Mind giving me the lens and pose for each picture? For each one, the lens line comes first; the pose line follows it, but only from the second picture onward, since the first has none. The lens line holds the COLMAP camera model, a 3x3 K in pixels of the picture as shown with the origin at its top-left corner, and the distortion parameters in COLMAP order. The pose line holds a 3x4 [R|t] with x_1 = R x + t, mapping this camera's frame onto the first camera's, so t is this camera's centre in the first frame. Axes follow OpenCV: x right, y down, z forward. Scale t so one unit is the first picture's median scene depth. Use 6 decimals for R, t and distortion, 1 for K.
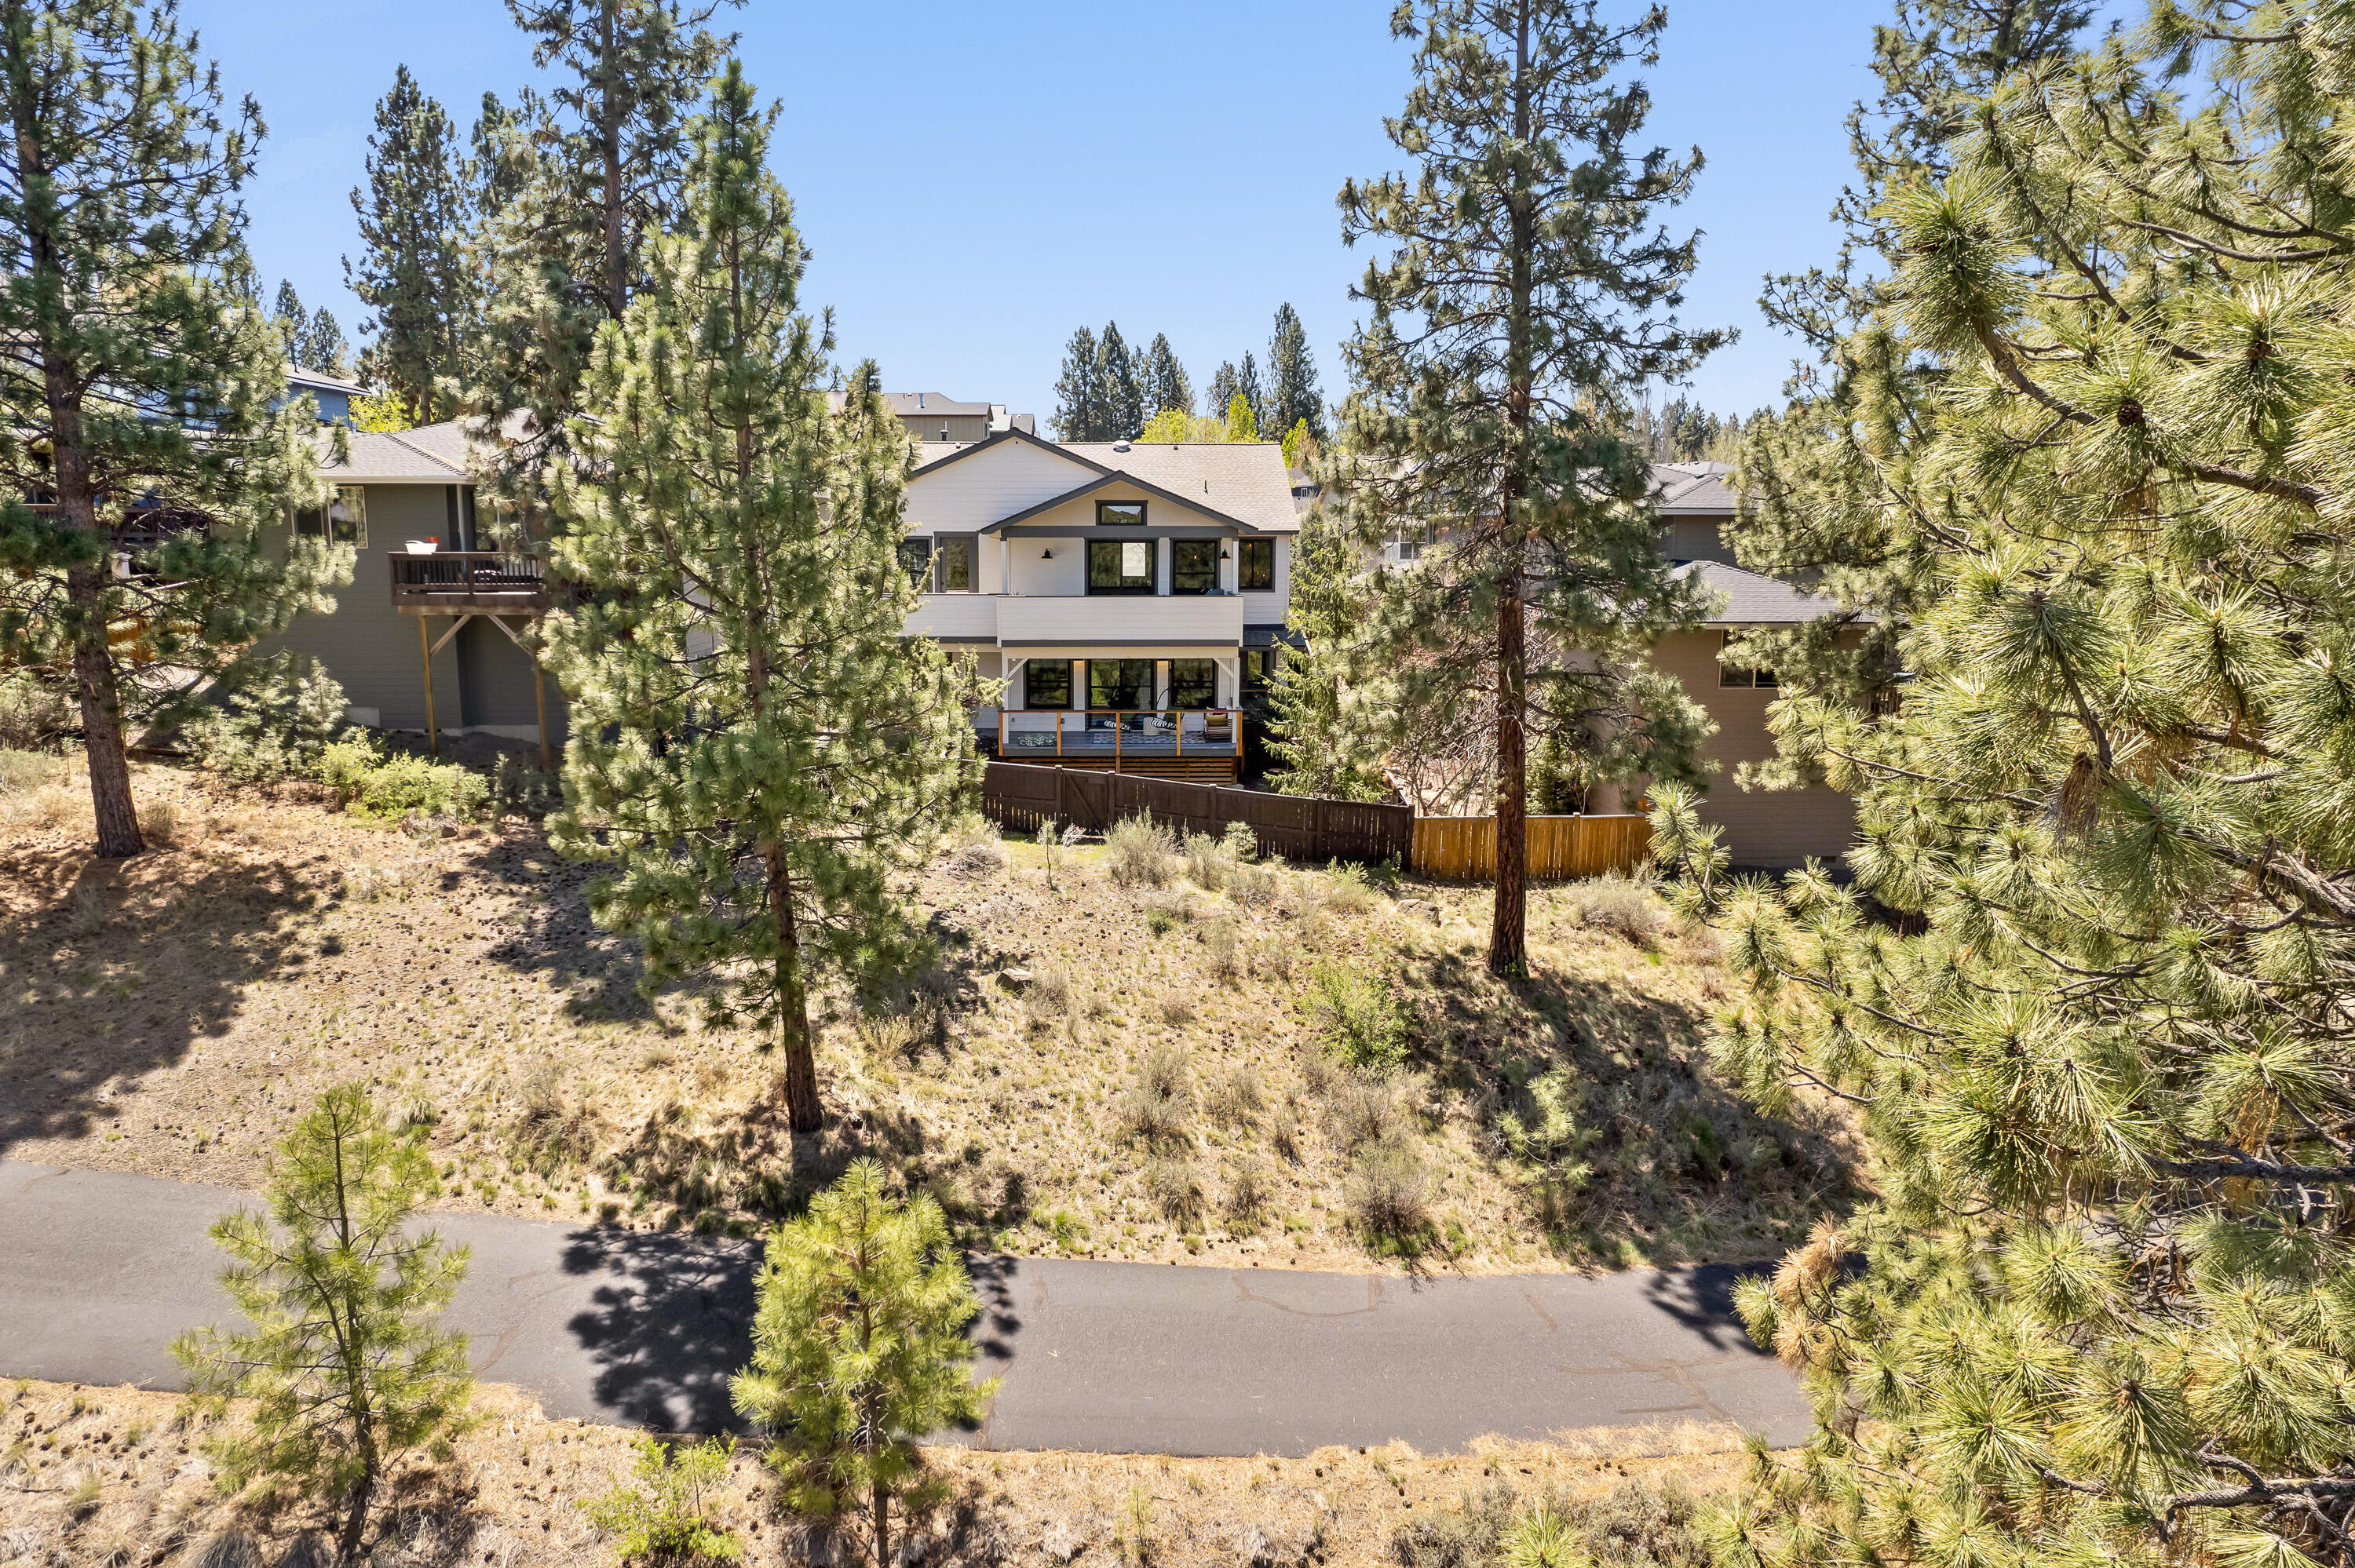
lens RADIAL K [[1524.8, 0, 1177.5], [0, 1524.8, 784.0], [0, 0, 1]] dist [-0.025012, 0.001403]
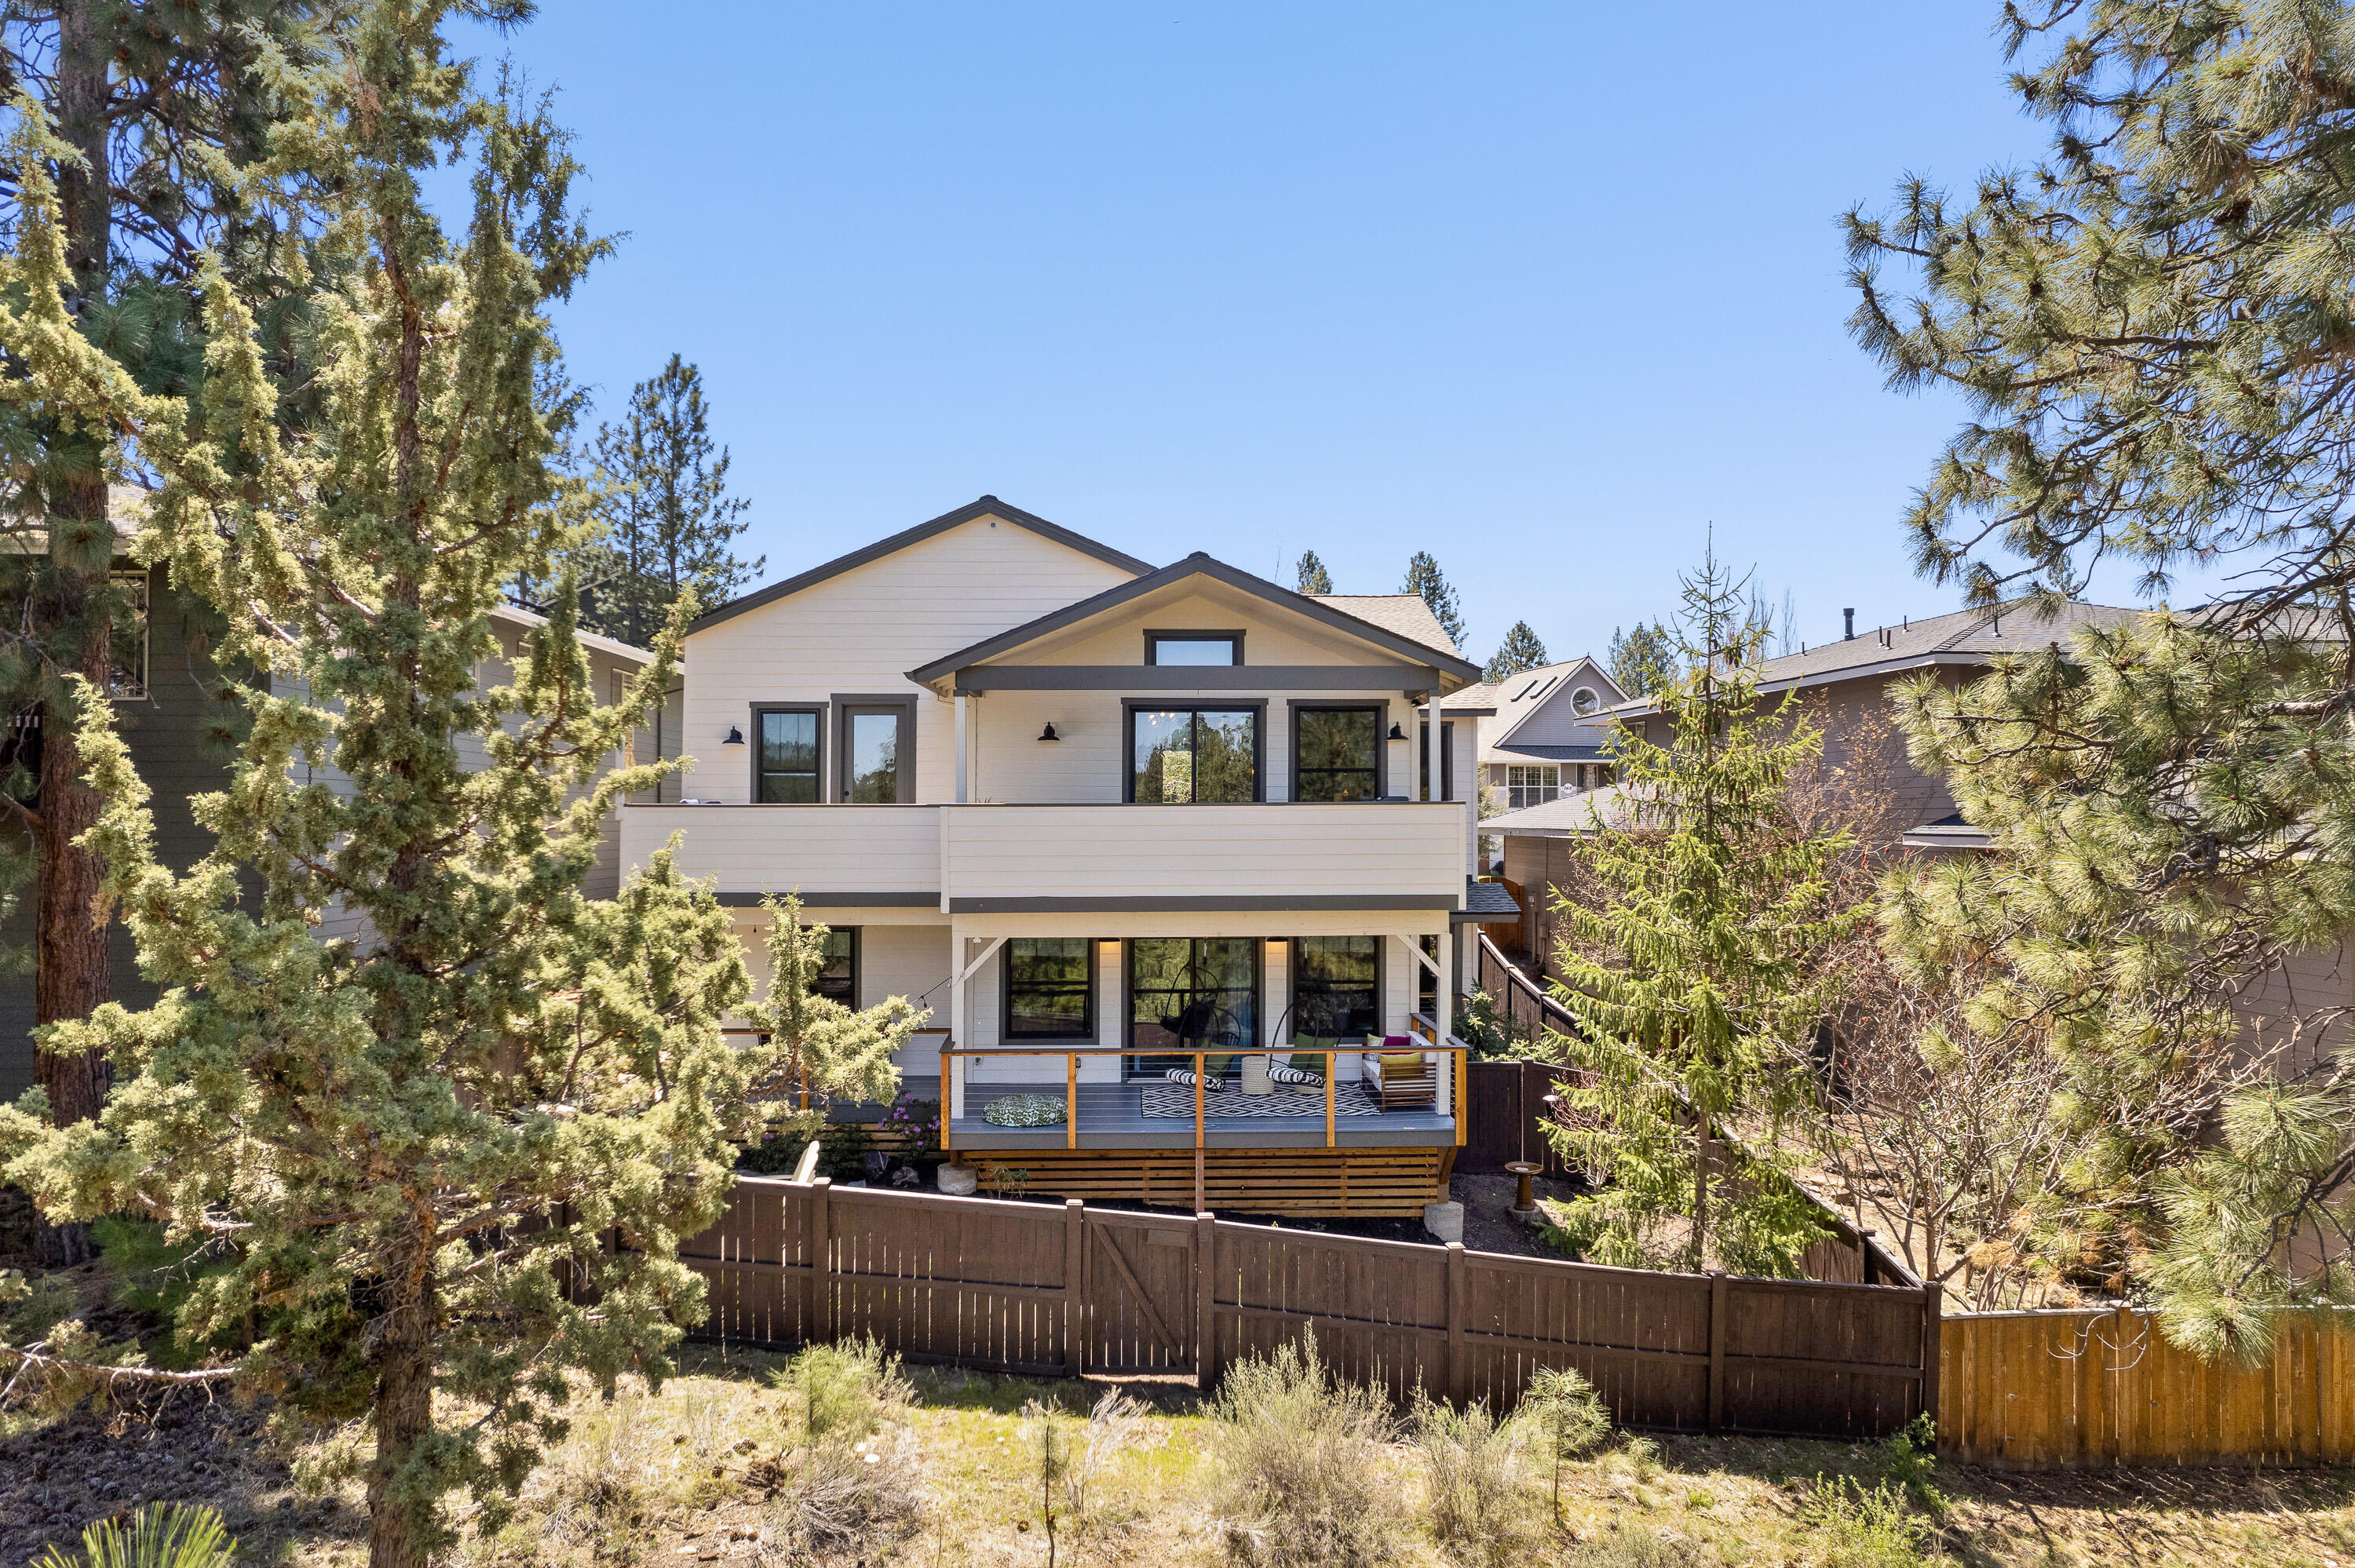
lens RADIAL K [[1524.8, 0, 1177.5], [0, 1524.8, 784.0], [0, 0, 1]] dist [-0.025012, 0.001403]
pose [[0.999958, -0.009161, 0.000560, -0.043854], [0.009109, 0.983020, -0.183270, -0.040918], [0.001128, 0.183267, 0.983063, 0.510284]]
